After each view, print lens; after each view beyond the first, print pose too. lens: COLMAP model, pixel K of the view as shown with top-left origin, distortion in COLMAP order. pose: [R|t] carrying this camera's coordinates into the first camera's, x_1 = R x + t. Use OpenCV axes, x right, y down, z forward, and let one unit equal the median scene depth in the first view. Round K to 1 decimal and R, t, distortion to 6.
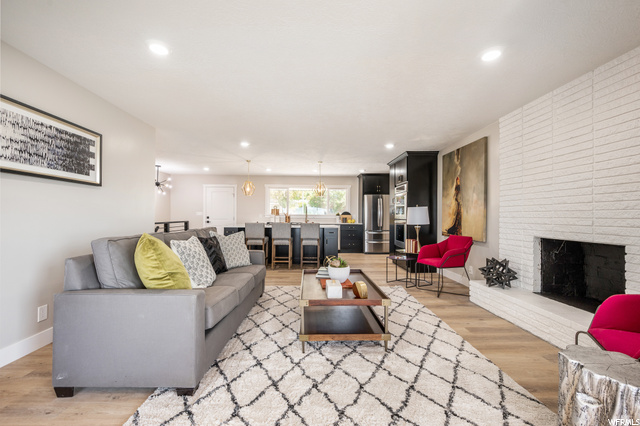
lens RADIAL K [[281.0, 0, 299.0], [0, 281.0, 219.3], [0, 0, 1]] dist [0.000616, 0.000159]
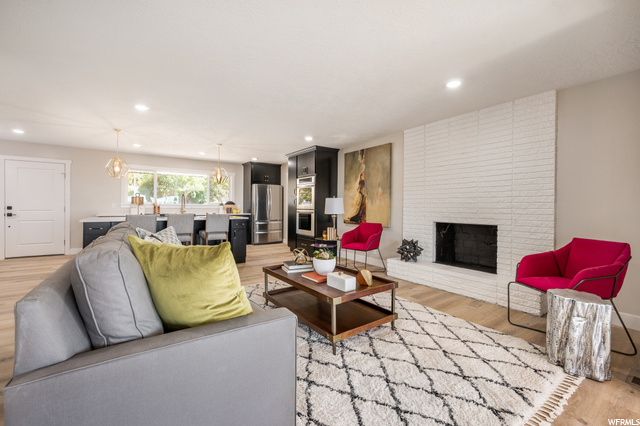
lens RADIAL K [[283.7, 0, 320.0], [0, 283.7, 213.0], [0, 0, 1]] dist [0.001967, 0.000229]
pose [[0.804575, -0.012814, 0.593713, -0.404022], [0.004695, 0.999873, 0.015216, -0.003488], [-0.593833, -0.009455, 0.804533, 0.199991]]
